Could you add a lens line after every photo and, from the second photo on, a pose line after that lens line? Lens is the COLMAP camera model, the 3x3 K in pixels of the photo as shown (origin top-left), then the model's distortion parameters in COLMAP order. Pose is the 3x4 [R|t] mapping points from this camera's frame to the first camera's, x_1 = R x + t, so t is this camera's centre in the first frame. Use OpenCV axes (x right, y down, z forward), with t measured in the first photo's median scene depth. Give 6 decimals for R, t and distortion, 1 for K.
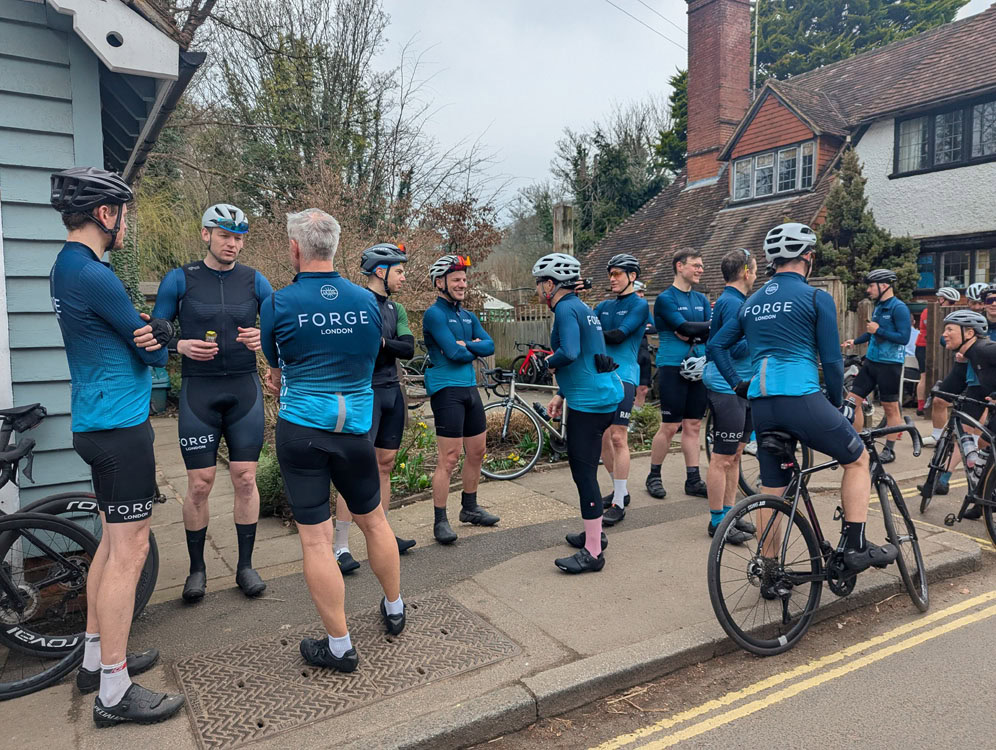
lens RADIAL K [[700.0, 0, 493.0], [0, 700.0, 374.8], [0, 0, 1]] dist [0.047880, -0.044301]
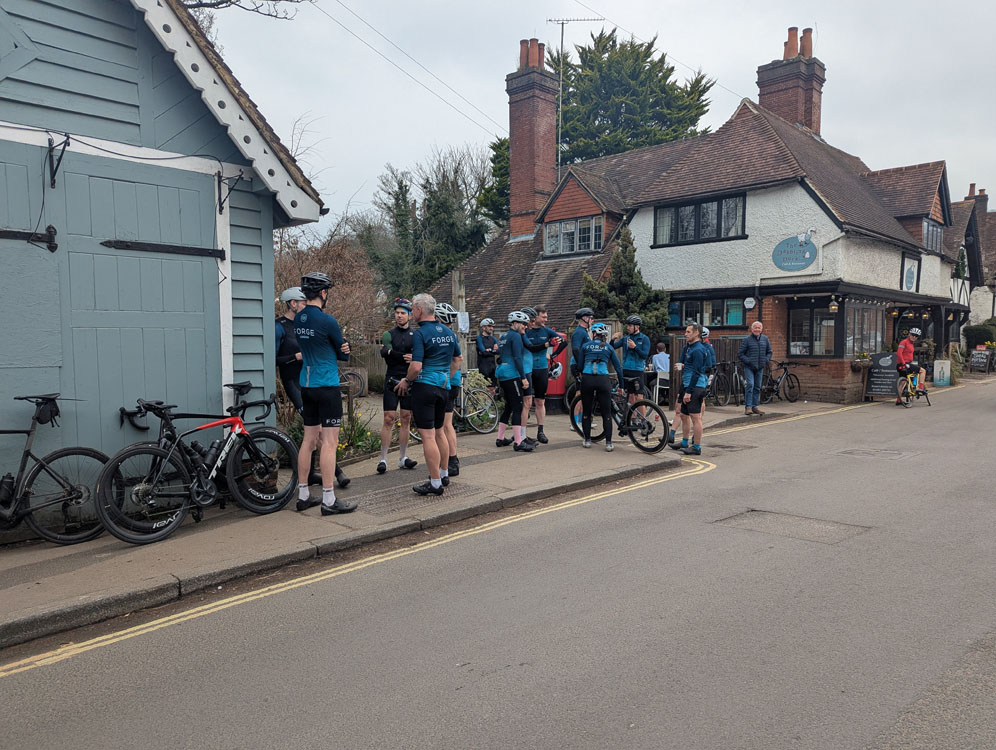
lens RADIAL K [[688.3, 0, 499.0], [0, 688.3, 397.4], [0, 0, 1]] dist [0.025410, -0.004069]
pose [[0.961690, -0.007294, 0.274041, -0.116503], [0.007841, 0.999969, -0.000899, 0.022068], [-0.274026, 0.003013, 0.961718, -0.249170]]
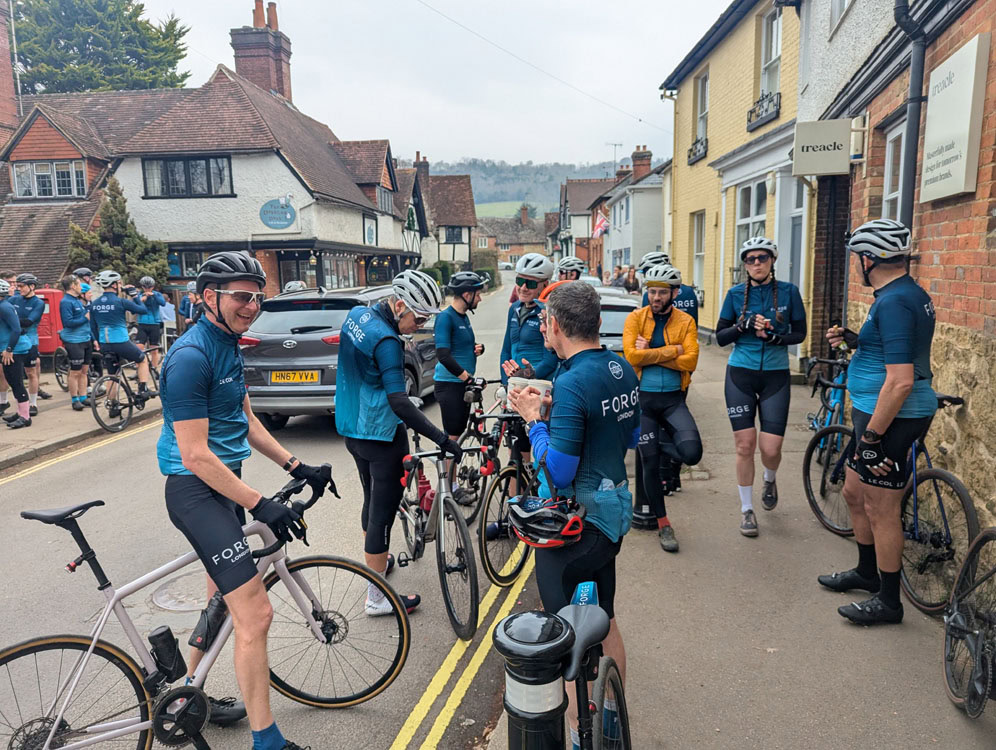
lens RADIAL K [[700.0, 0, 493.0], [0, 700.0, 374.8], [0, 0, 1]] dist [0.047880, -0.044301]
pose [[0.585914, -0.112955, 0.802463, -0.223836], [0.074817, 0.993549, 0.085226, 0.011467], [-0.806912, 0.010103, 0.590585, -0.432946]]
